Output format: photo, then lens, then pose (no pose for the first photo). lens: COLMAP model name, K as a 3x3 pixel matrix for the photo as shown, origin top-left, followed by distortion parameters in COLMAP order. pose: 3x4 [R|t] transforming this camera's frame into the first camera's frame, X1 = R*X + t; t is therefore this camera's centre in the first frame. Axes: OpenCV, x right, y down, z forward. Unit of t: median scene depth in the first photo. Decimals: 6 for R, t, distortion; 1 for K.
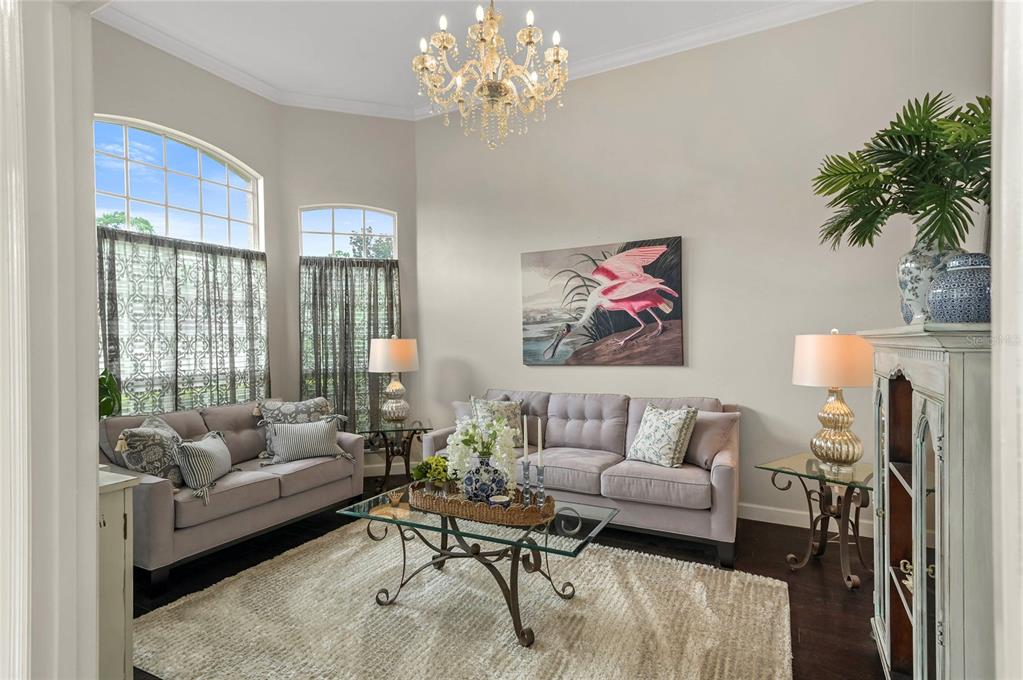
lens RADIAL K [[523.4, 0, 511.5], [0, 523.4, 340.0], [0, 0, 1]] dist [0.019505, -0.001248]
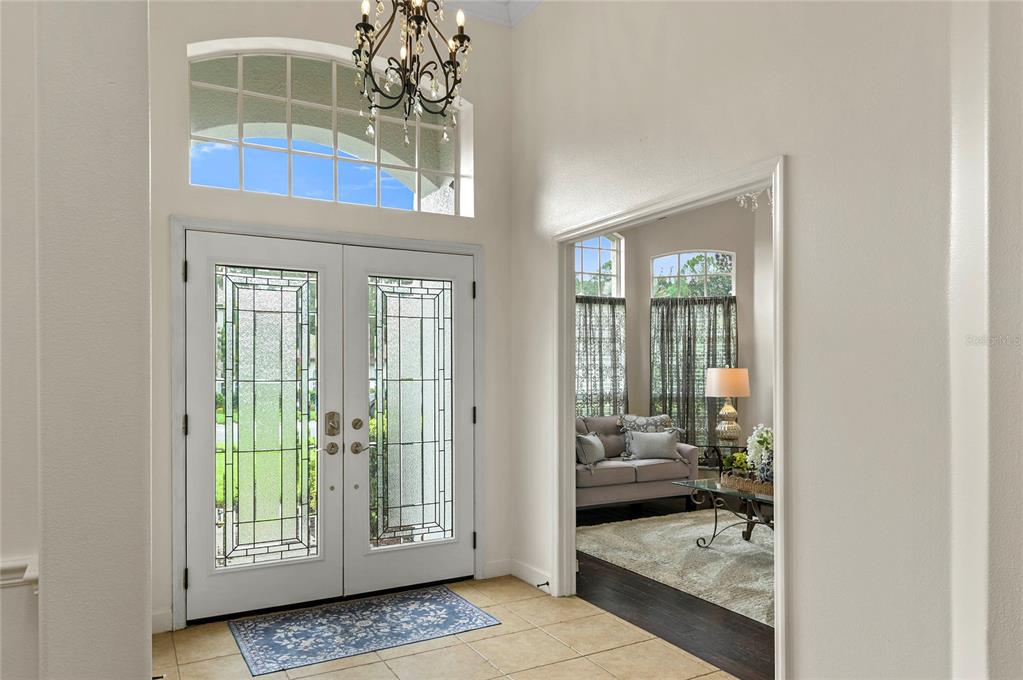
lens RADIAL K [[724.2, 0, 514.2], [0, 724.2, 378.9], [0, 0, 1]] dist [0.002095, 0.000069]
pose [[0.841685, 0.014181, -0.539783, 0.240392], [-0.007438, 0.999865, 0.014671, 0.001017], [0.539918, -0.008334, 0.841677, -0.589578]]
